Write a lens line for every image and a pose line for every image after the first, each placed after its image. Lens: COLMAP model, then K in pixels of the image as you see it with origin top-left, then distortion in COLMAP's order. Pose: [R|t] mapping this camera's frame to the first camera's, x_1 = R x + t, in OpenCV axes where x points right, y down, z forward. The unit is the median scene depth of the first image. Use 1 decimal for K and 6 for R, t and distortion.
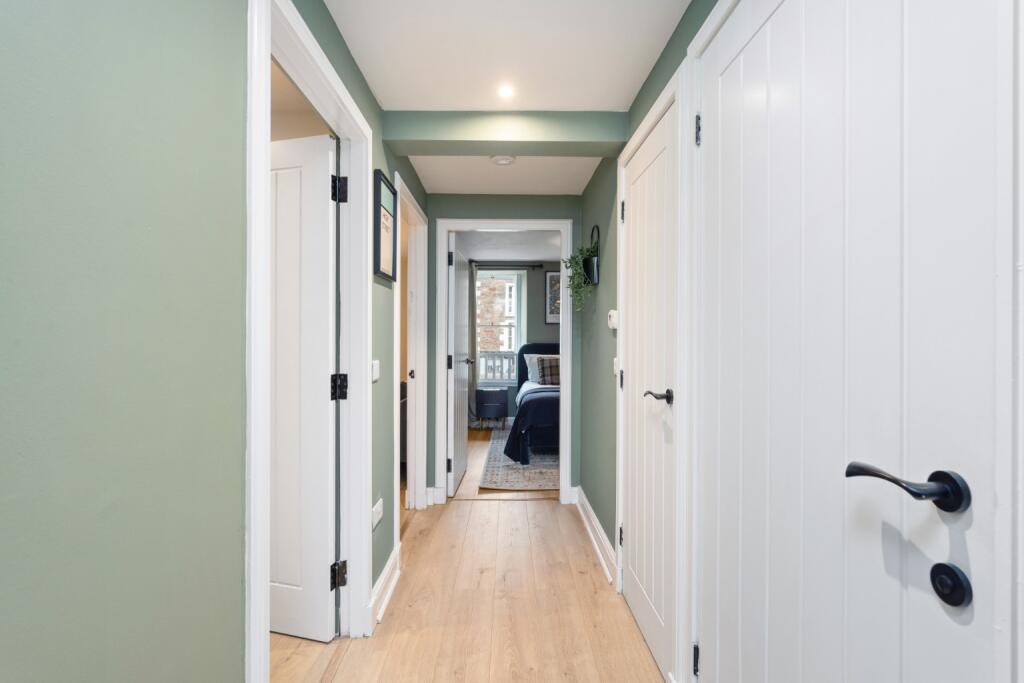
lens RADIAL K [[500.3, 0, 509.7], [0, 500.3, 336.7], [0, 0, 1]] dist [-0.000602, 0.000008]
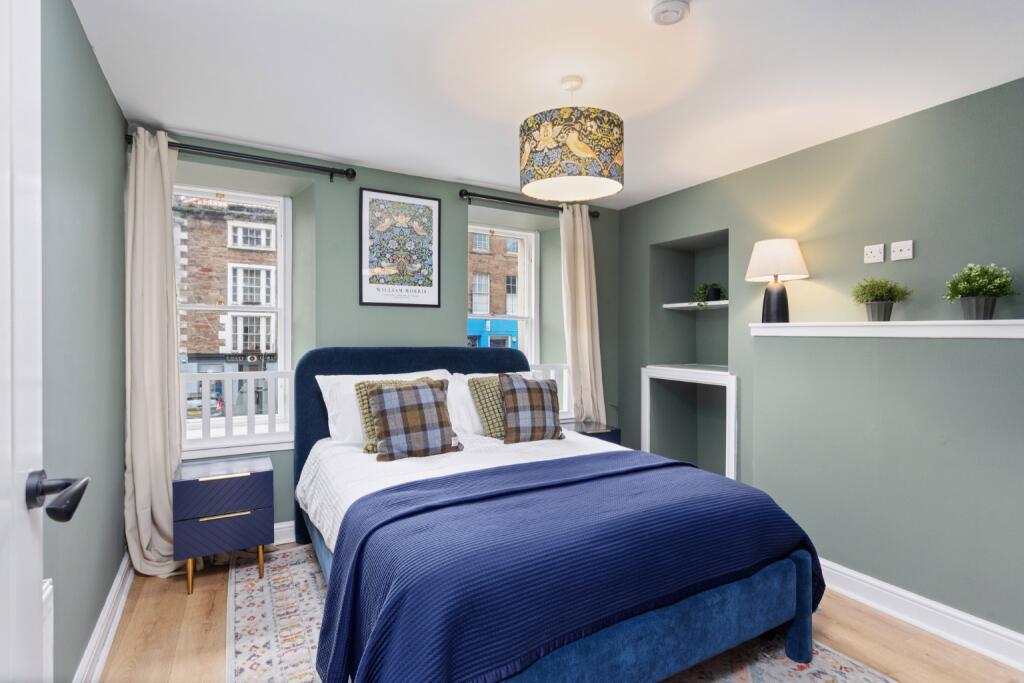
lens RADIAL K [[503.8, 0, 536.0], [0, 503.8, 339.6], [0, 0, 1]] dist [0.000476, 0.000075]
pose [[0.854505, -0.006207, 0.519406, -0.029846], [0.000564, 0.999939, 0.011022, 0.001164], [-0.519443, -0.009126, 0.854457, 0.528603]]
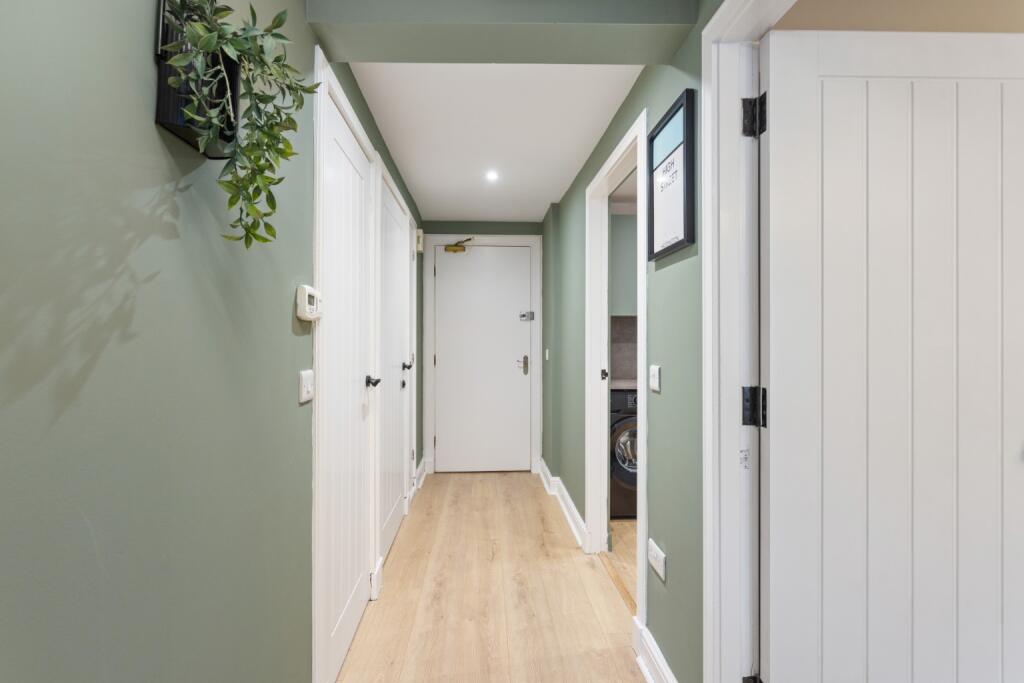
lens RADIAL K [[500.3, 0, 509.7], [0, 500.3, 336.7], [0, 0, 1]] dist [-0.000602, 0.000008]
pose [[-0.998711, -0.004924, -0.050517, 0.012631], [-0.004995, 0.999987, 0.001272, 0.000330], [0.050510, 0.001523, -0.998722, 2.041679]]
